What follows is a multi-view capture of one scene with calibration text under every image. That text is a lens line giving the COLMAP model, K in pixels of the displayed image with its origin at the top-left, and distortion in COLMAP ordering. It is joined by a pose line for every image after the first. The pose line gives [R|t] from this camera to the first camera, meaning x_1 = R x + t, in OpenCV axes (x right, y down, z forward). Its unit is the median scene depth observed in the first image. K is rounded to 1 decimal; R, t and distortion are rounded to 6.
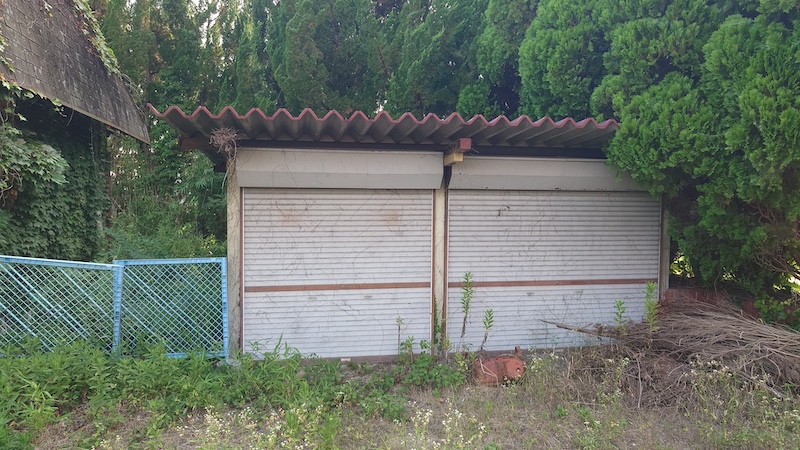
lens RADIAL K [[547.0, 0, 399.9], [0, 547.0, 226.1], [0, 0, 1]] dist [-0.000483, -0.000028]
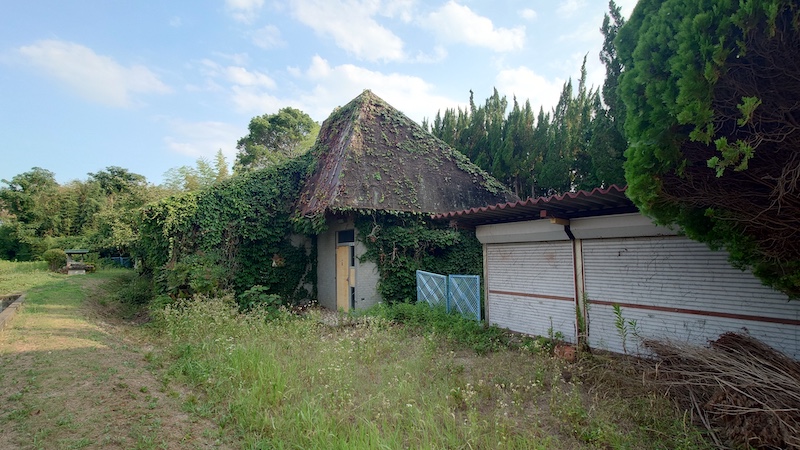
lens RADIAL K [[359.4, 0, 399.9], [0, 359.4, 223.7], [0, 0, 1]] dist [-0.000146, 0.000043]
pose [[0.406364, -0.086480, -0.909609, 0.815408], [-0.010865, 0.994983, -0.099451, -0.002697], [0.913646, 0.050296, 0.403386, 0.102418]]
